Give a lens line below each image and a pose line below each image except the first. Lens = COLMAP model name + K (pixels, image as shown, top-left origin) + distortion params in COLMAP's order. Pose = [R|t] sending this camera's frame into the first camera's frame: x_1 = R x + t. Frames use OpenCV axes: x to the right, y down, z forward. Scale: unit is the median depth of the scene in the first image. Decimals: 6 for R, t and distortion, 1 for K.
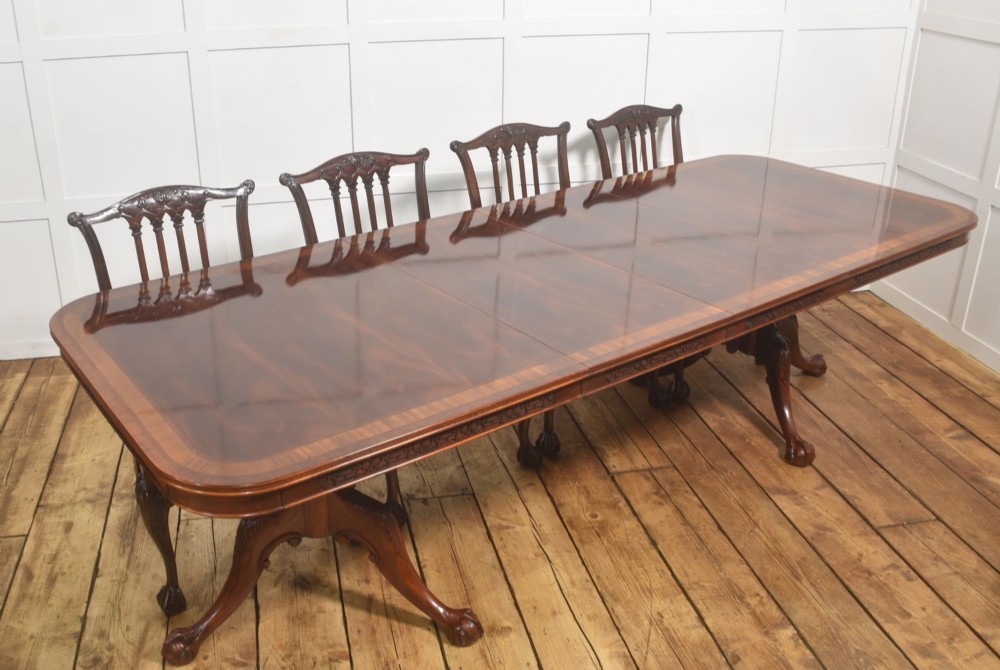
lens RADIAL K [[1004.9, 0, 440.5], [0, 1004.9, 293.5], [0, 0, 1]] dist [-0.096839, 0.000000]
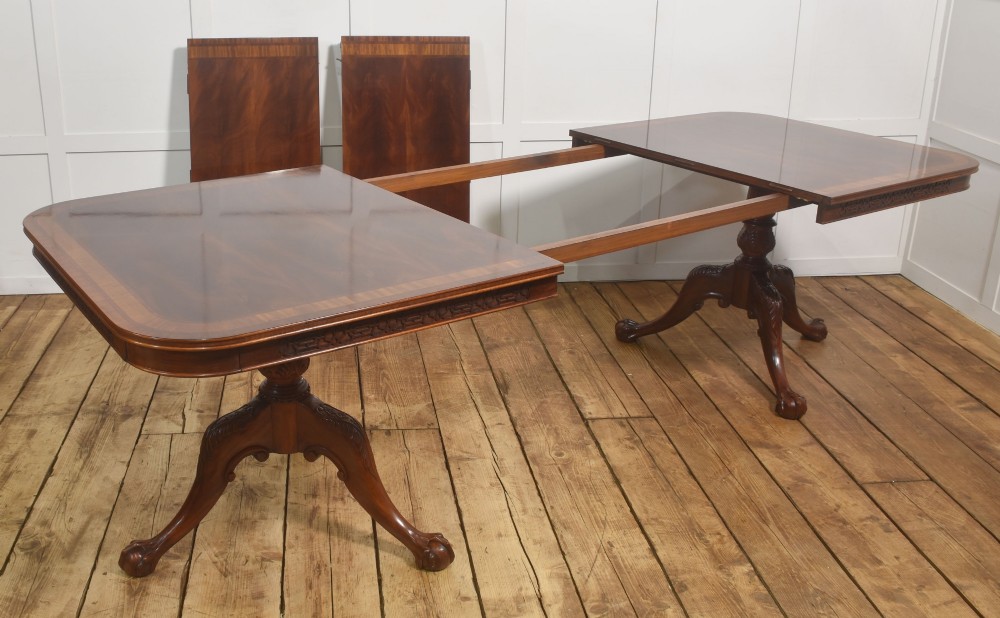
lens RADIAL K [[1067.2, 0, 419.3], [0, 1067.2, 297.6], [0, 0, 1]] dist [-0.090978, 0.000000]
pose [[0.994759, 0.041126, -0.093607, 0.107328], [-0.045574, 0.997907, -0.045879, 0.122958], [0.091525, 0.049904, 0.994552, -0.040123]]
